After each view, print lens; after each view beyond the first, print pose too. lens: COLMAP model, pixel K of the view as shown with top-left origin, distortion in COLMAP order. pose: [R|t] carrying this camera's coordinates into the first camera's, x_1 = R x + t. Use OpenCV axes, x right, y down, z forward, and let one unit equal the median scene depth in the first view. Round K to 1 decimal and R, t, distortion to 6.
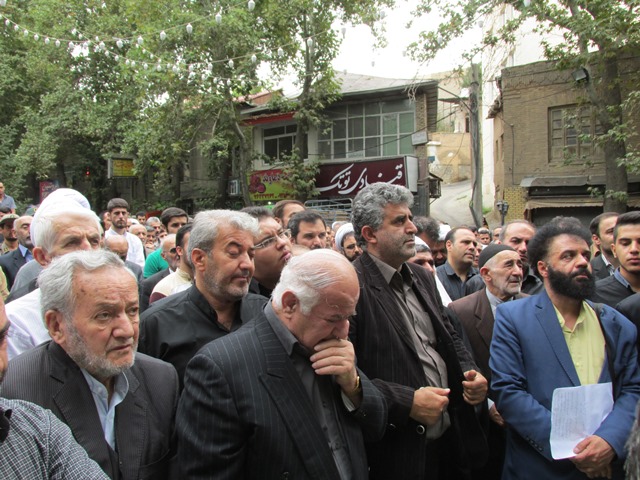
lens RADIAL K [[524.3, 0, 318.3], [0, 524.3, 240.6], [0, 0, 1]] dist [-0.037856, -0.001013]
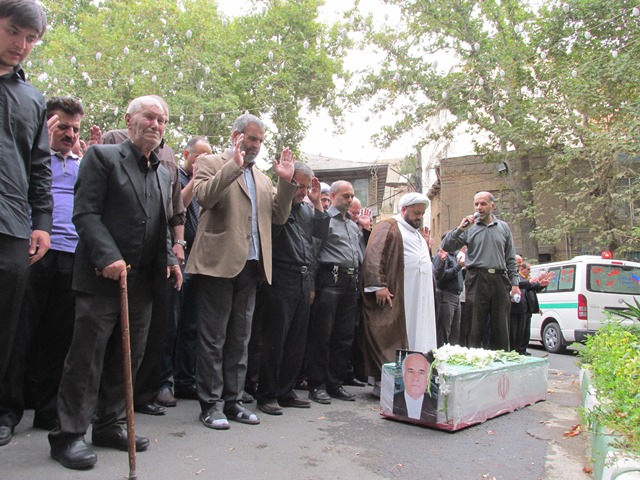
lens RADIAL K [[524.3, 0, 320.9], [0, 524.3, 240.7], [0, 0, 1]] dist [-0.037856, -0.001013]
pose [[0.990441, 0.053111, 0.127300, -0.071657], [-0.033643, 0.988043, -0.150465, 0.054051], [-0.133769, 0.144744, 0.980385, -0.141649]]
